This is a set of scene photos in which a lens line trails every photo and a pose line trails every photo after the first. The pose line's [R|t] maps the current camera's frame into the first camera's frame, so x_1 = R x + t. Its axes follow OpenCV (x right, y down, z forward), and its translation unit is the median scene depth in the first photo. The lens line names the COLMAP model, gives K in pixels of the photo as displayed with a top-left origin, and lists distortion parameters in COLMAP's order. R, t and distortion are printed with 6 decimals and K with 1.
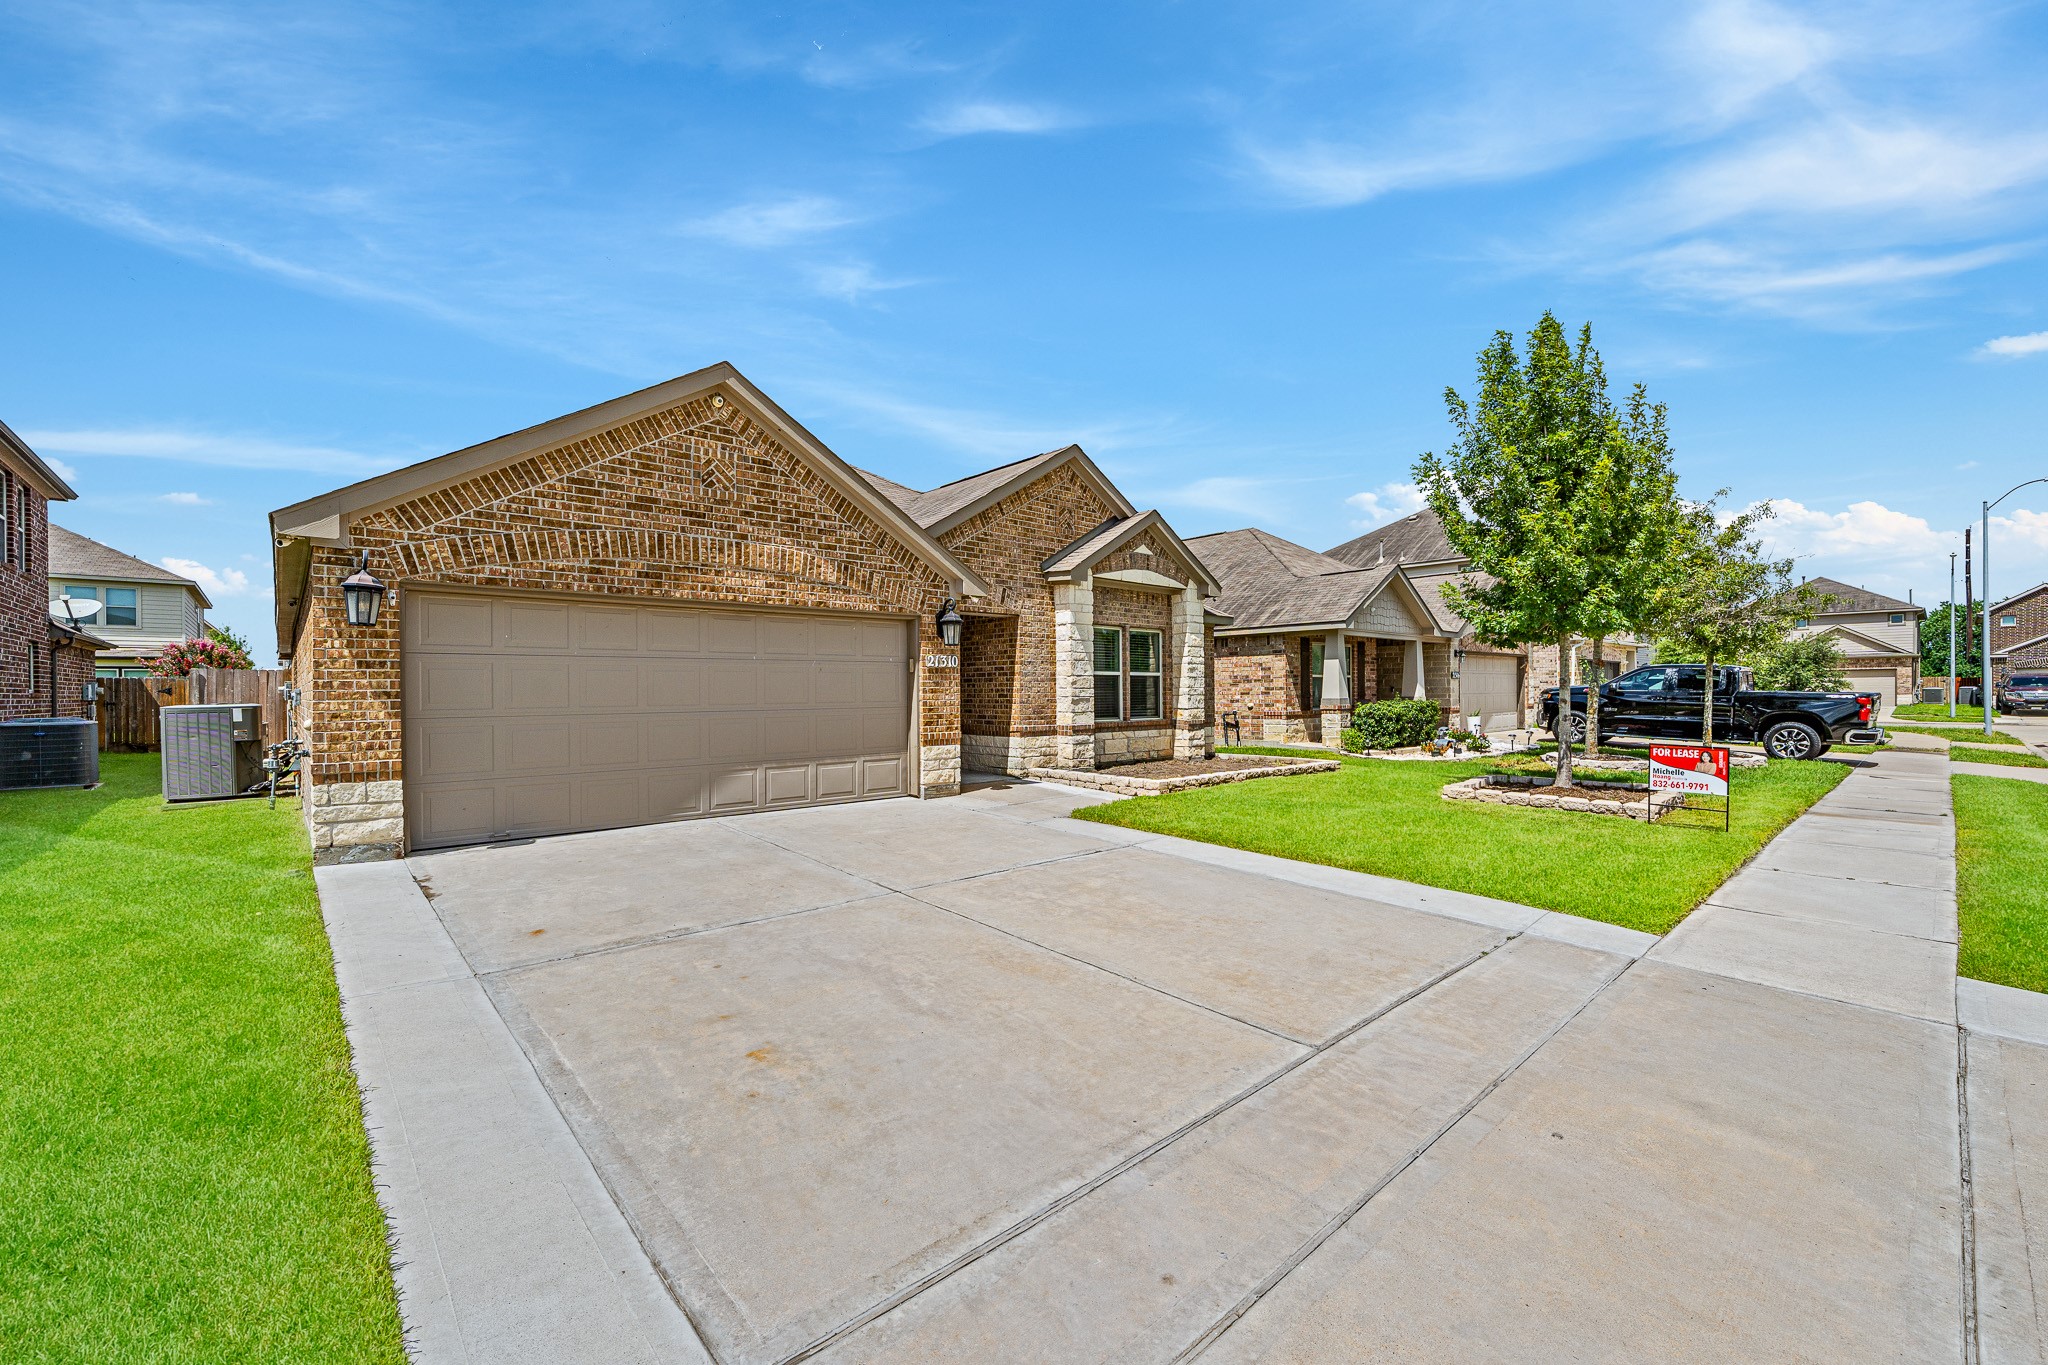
lens RADIAL K [[822.0, 0, 1027.0], [0, 822.0, 694.5], [0, 0, 1]] dist [-0.001662, -0.000287]
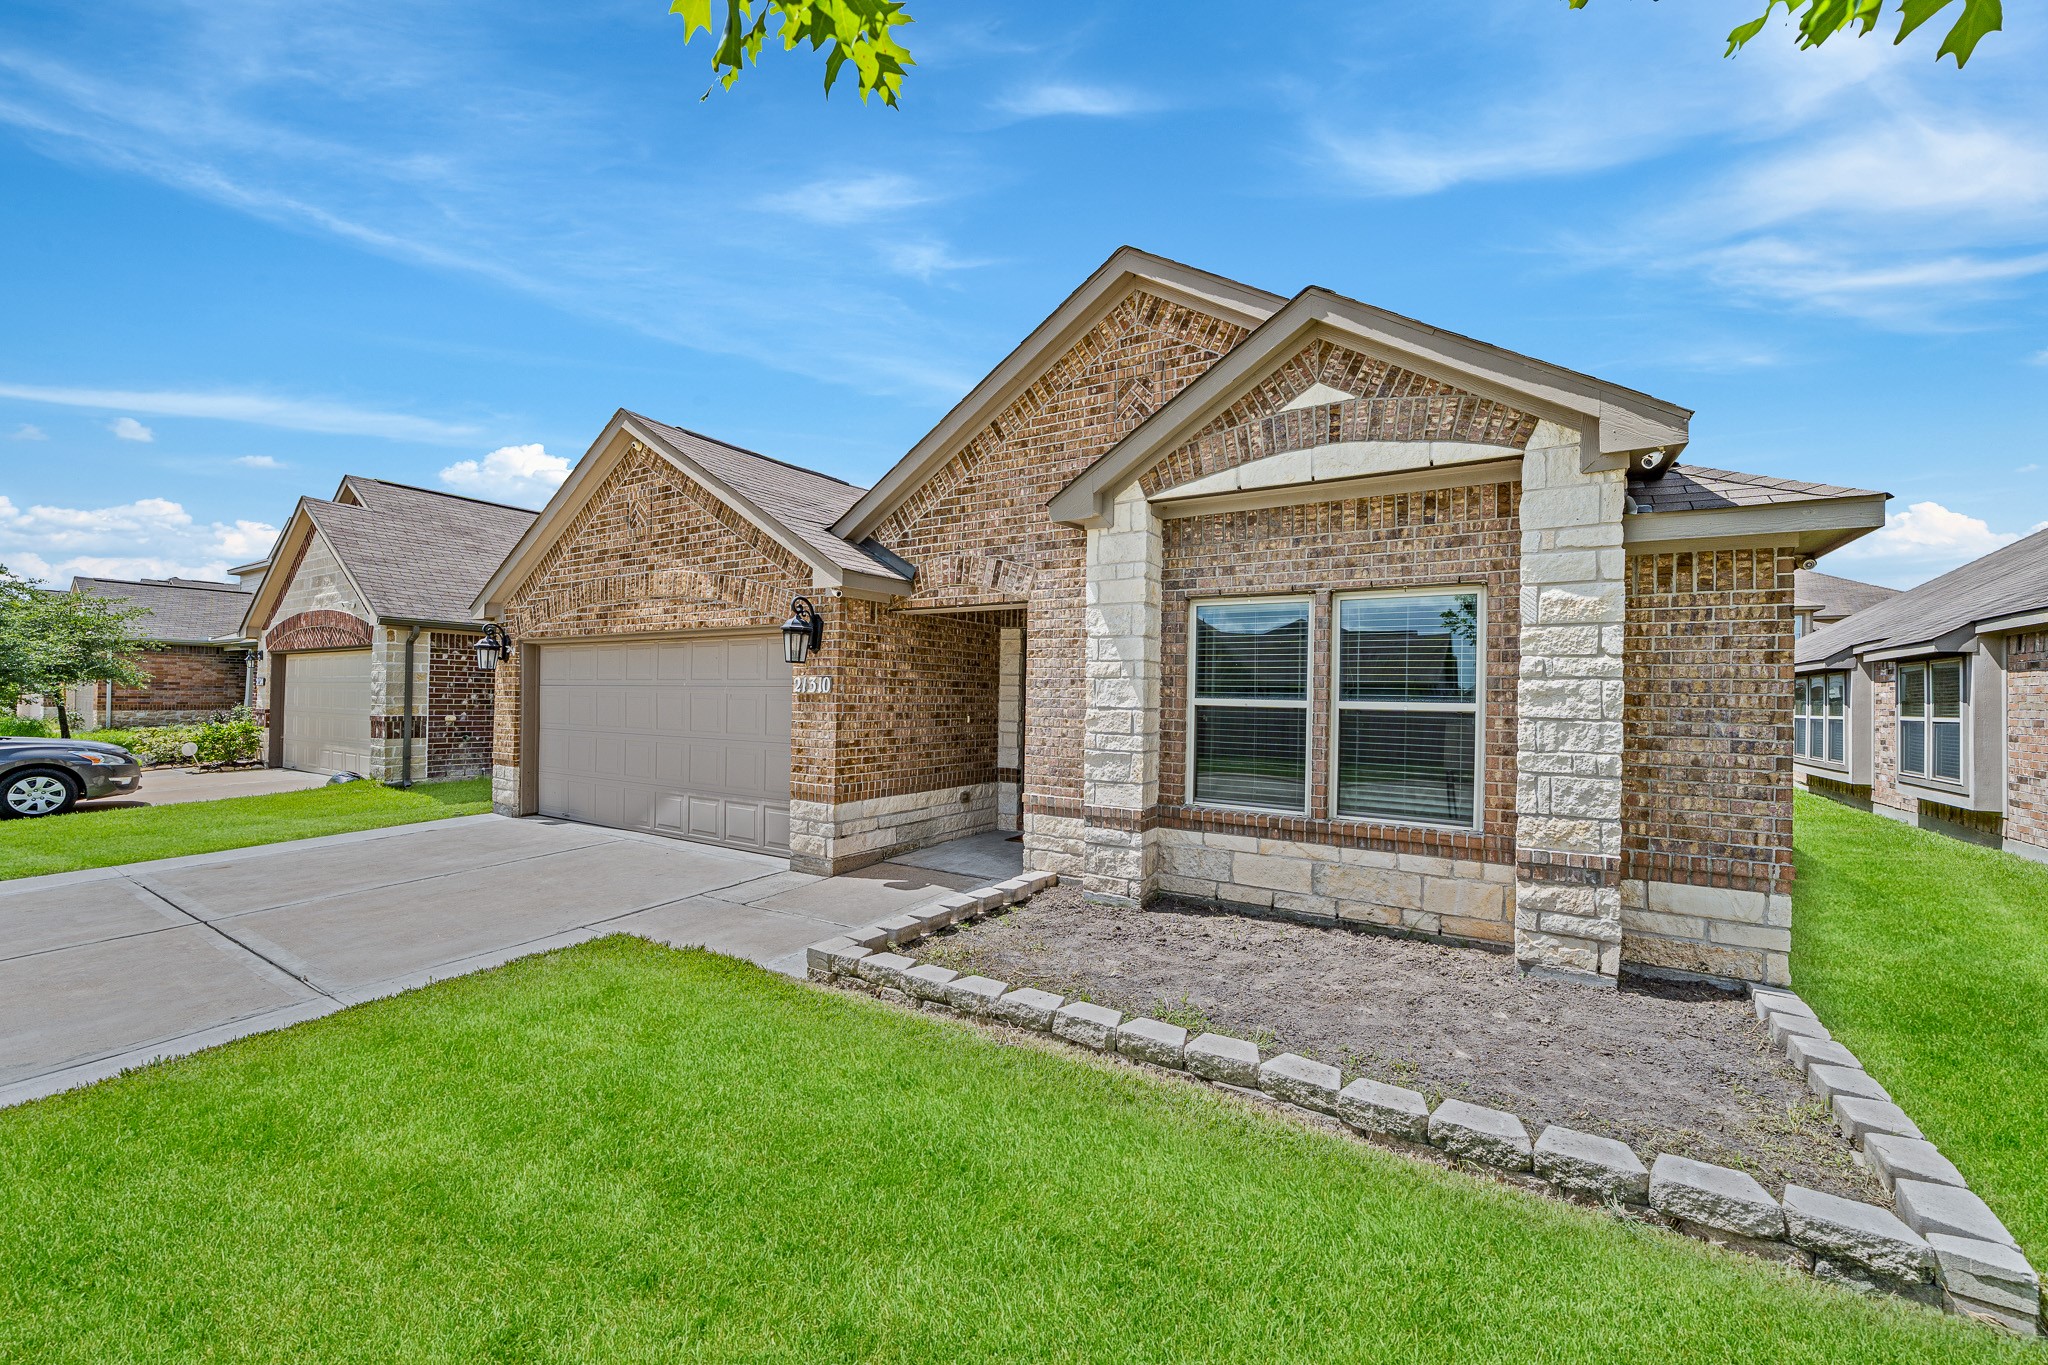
lens RADIAL K [[787.2, 0, 1032.7], [0, 787.2, 692.9], [0, 0, 1]] dist [-0.002181, -0.000017]
pose [[0.276500, 0.005166, -0.961000, 0.701563], [-0.021757, 0.999763, -0.000885, -0.042330], [0.960768, 0.021153, 0.276547, 1.136093]]
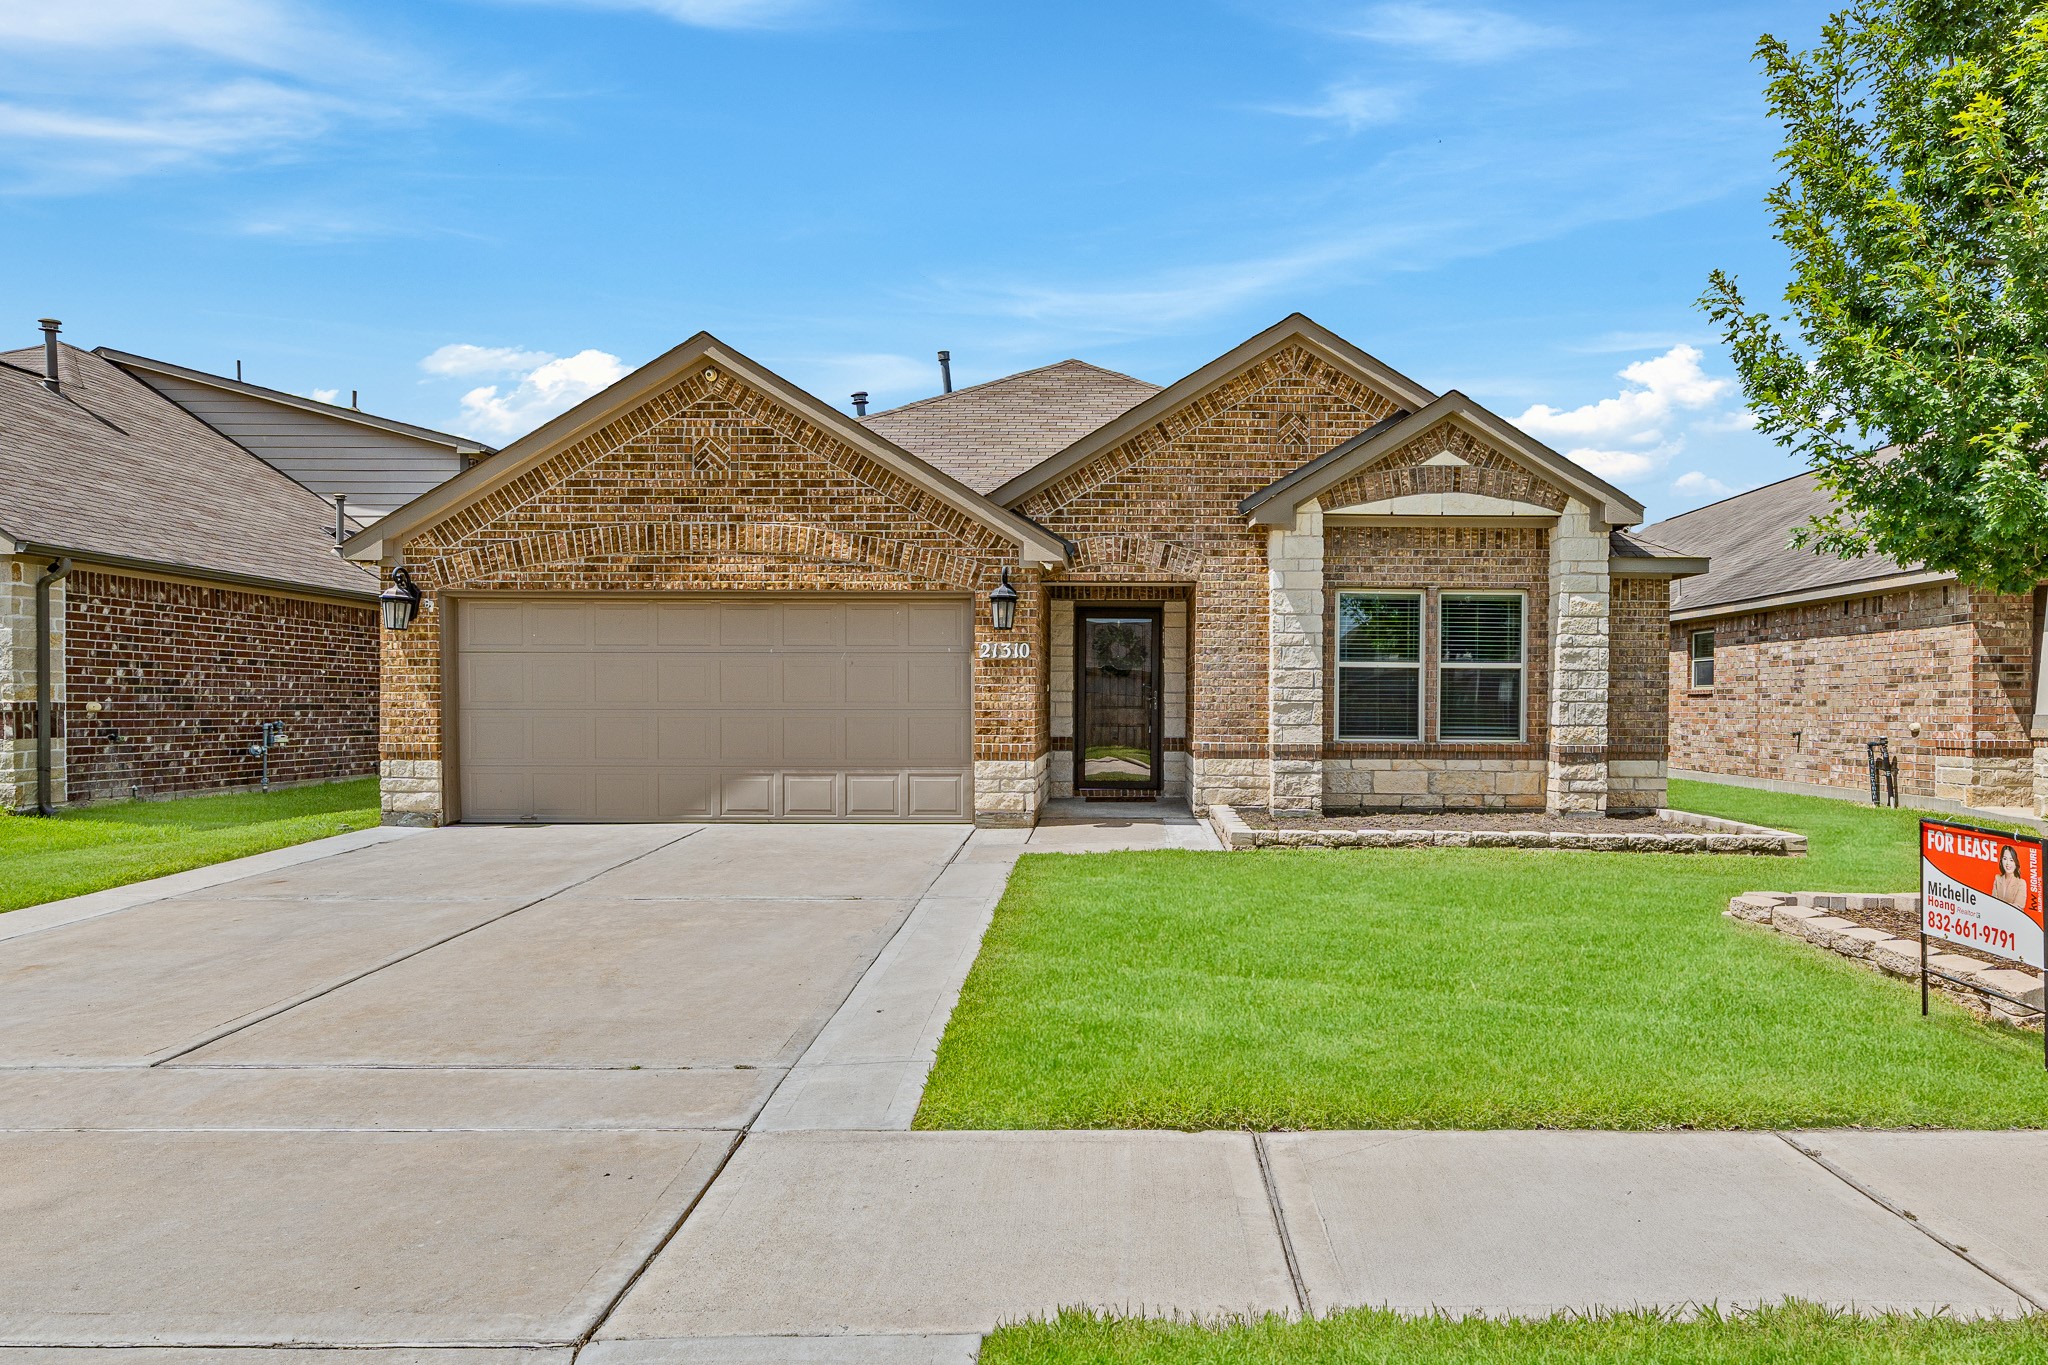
lens RADIAL K [[1167.4, 0, 1120.6], [0, 1167.4, 723.9], [0, 0, 1]] dist [0.001761, -0.000497]
pose [[0.746395, 0.021000, -0.665171, 0.798730], [-0.011456, 0.999759, 0.018708, 0.006909], [0.665404, -0.006344, 0.746456, 0.299399]]
